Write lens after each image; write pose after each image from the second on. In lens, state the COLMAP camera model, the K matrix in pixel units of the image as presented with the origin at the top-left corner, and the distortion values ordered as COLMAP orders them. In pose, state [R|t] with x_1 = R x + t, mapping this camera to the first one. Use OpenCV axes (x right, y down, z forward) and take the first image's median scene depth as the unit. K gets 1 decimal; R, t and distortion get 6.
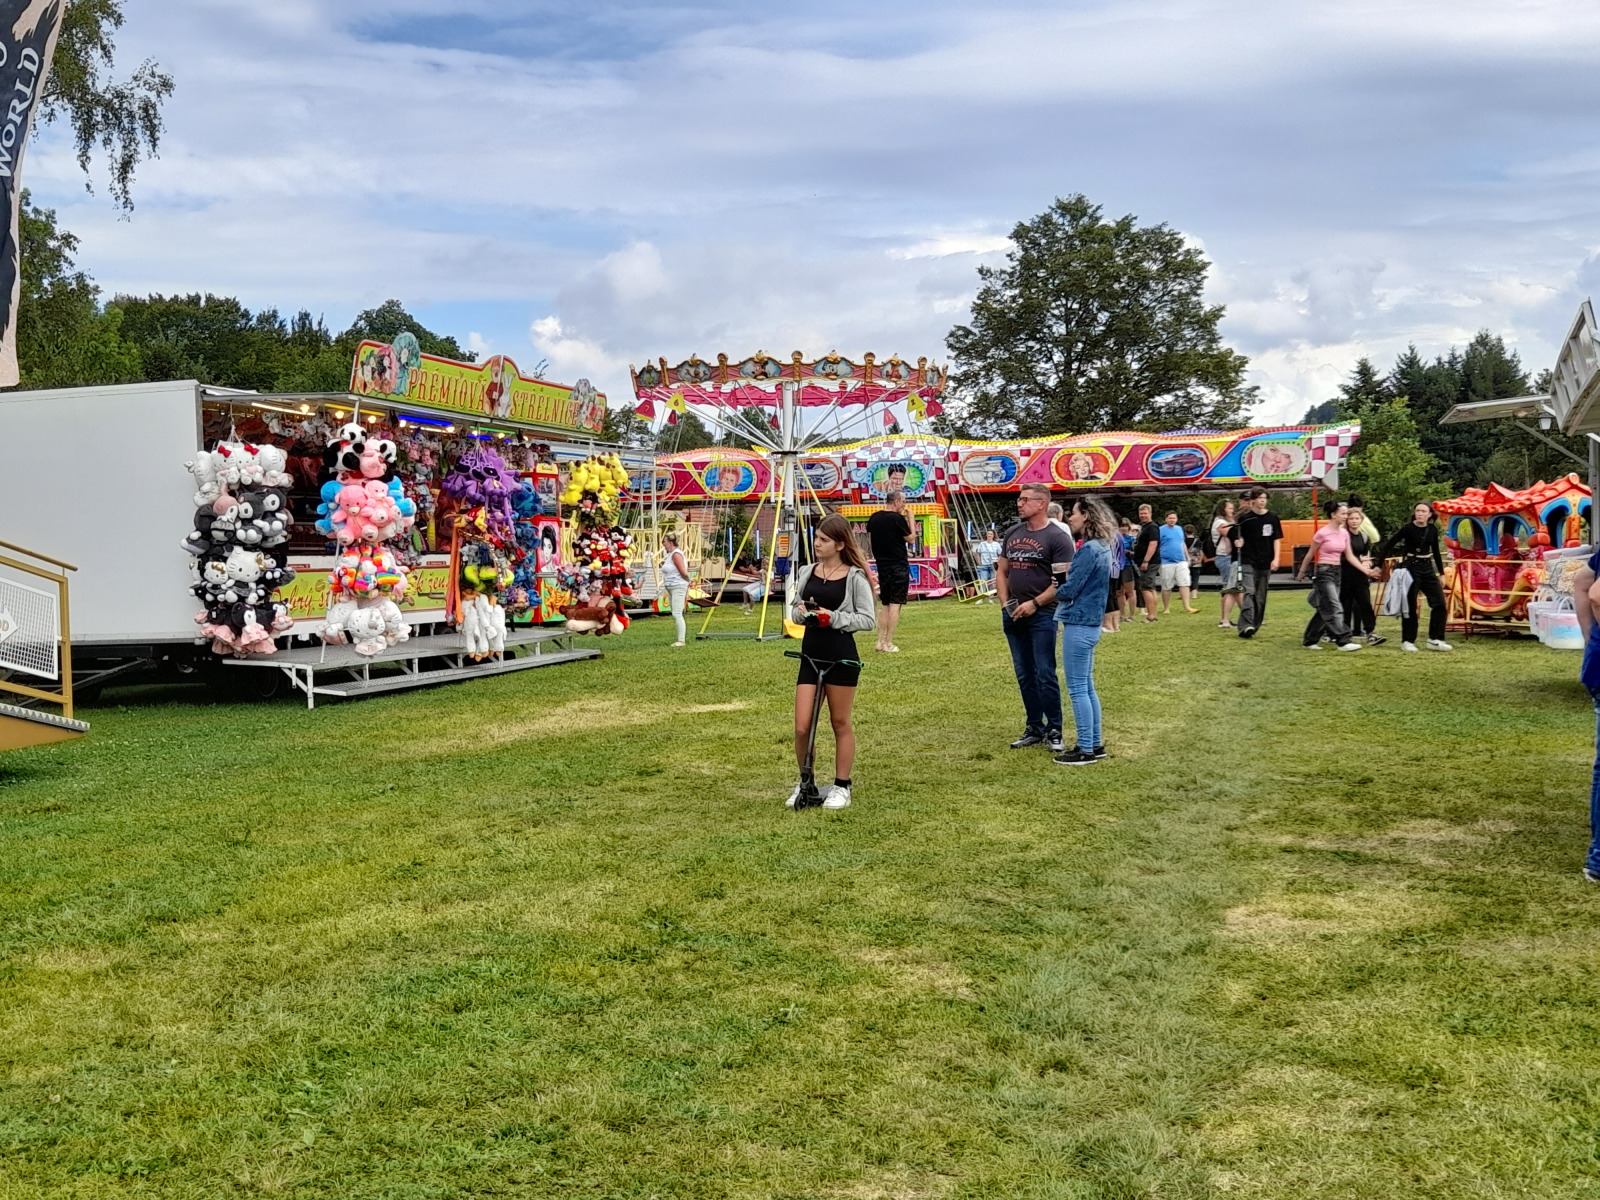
lens RADIAL K [[1159.2, 0, 800.0], [0, 1159.2, 600.0], [0, 0, 1]] dist [0.000144, 0.000486]
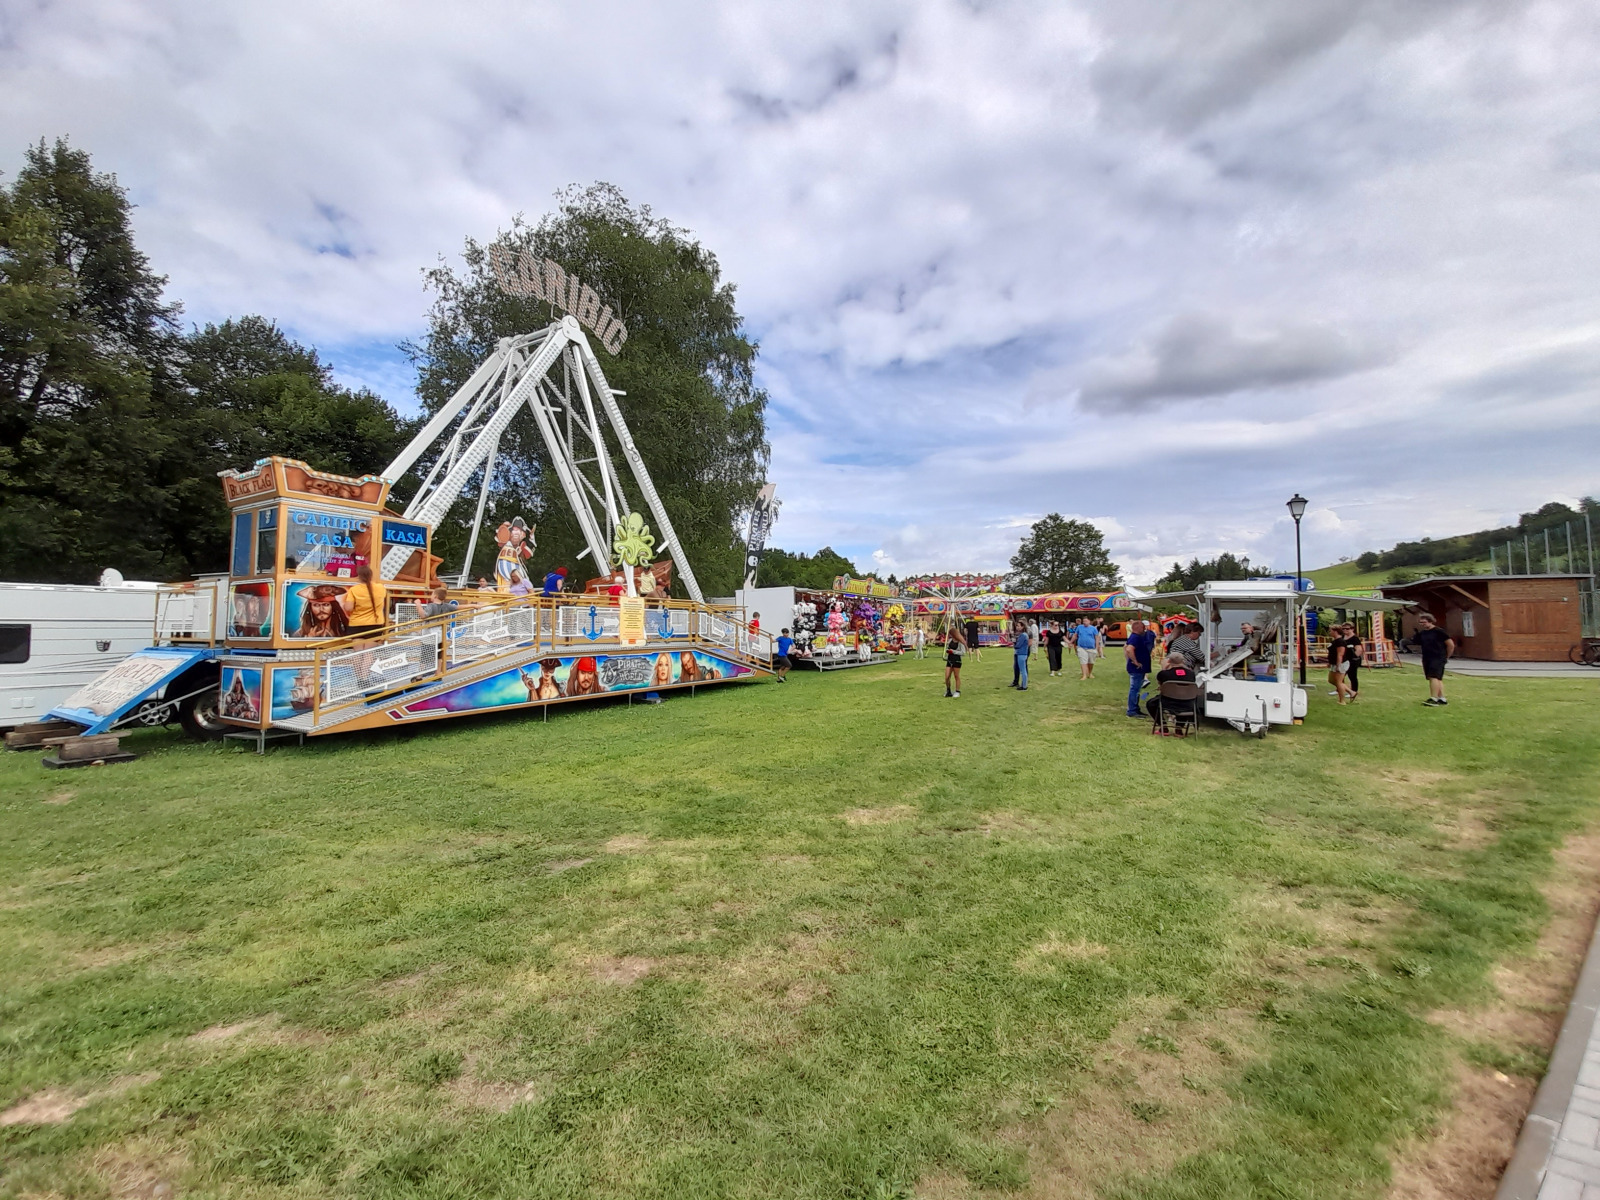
lens RADIAL K [[644.8, 0, 800.0], [0, 644.8, 600.0], [0, 0, 1]] dist [0.020019, 0.000068]
pose [[0.956674, 0.002402, -0.291151, 0.107163], [-0.021524, 0.997813, -0.062492, -0.007446], [0.290364, 0.066051, 0.954634, -0.877210]]
